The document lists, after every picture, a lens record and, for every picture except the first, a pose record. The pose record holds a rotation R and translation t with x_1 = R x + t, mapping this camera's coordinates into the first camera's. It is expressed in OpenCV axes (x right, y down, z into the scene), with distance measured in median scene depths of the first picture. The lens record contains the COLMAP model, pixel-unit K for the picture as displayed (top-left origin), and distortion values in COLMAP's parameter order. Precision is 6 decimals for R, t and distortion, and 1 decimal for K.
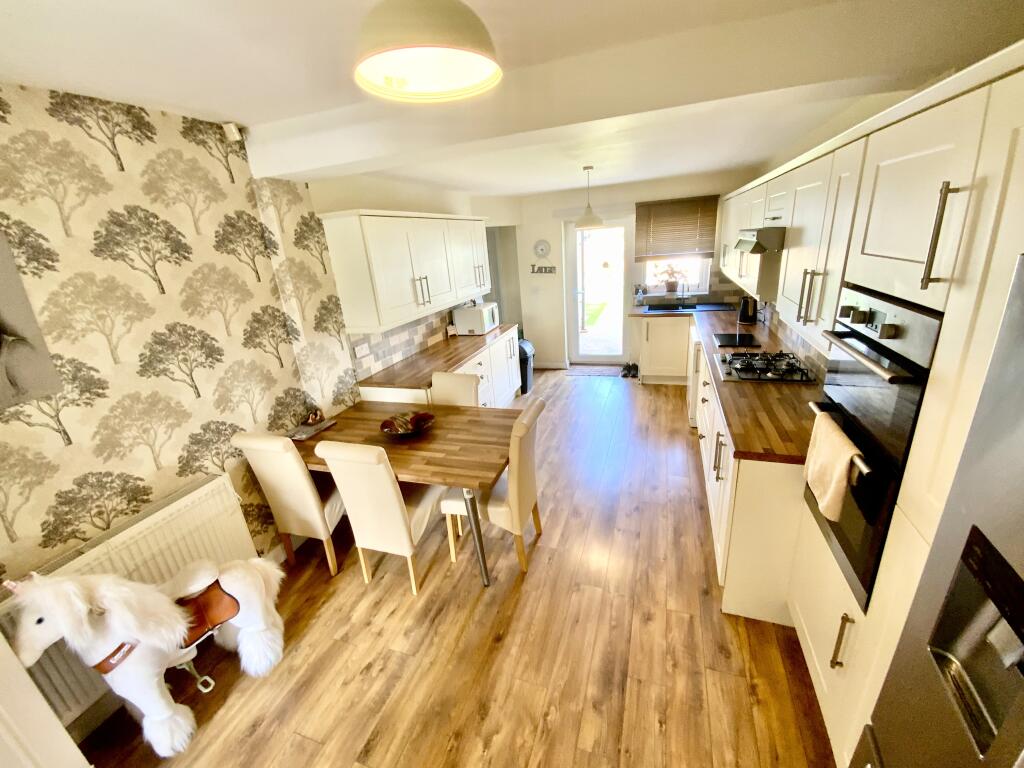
lens RADIAL K [[411.8, 0, 512.2], [0, 411.8, 387.7], [0, 0, 1]] dist [-0.000132, -0.000250]
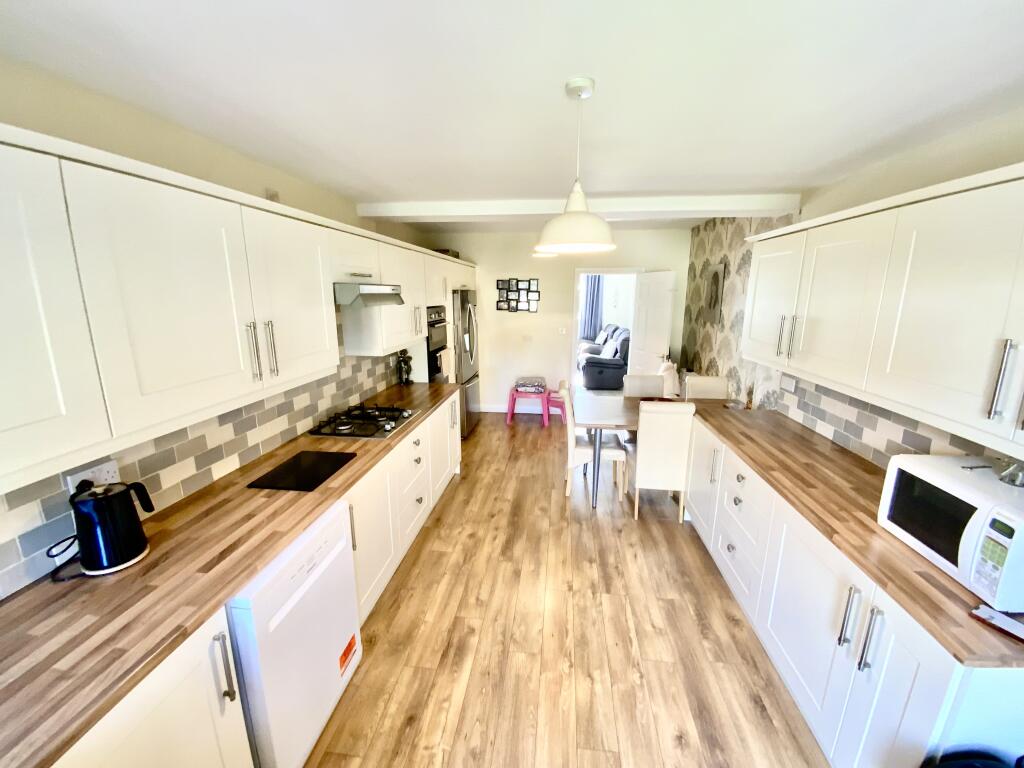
lens RADIAL K [[414.1, 0, 512.0], [0, 414.1, 384.0], [0, 0, 1]] dist [0.014366, -0.013727]
pose [[-0.974056, 0.122491, -0.190294, 0.412887], [0.000830, 0.842787, 0.538246, -0.612122], [0.226307, 0.524123, -0.821024, 1.710947]]
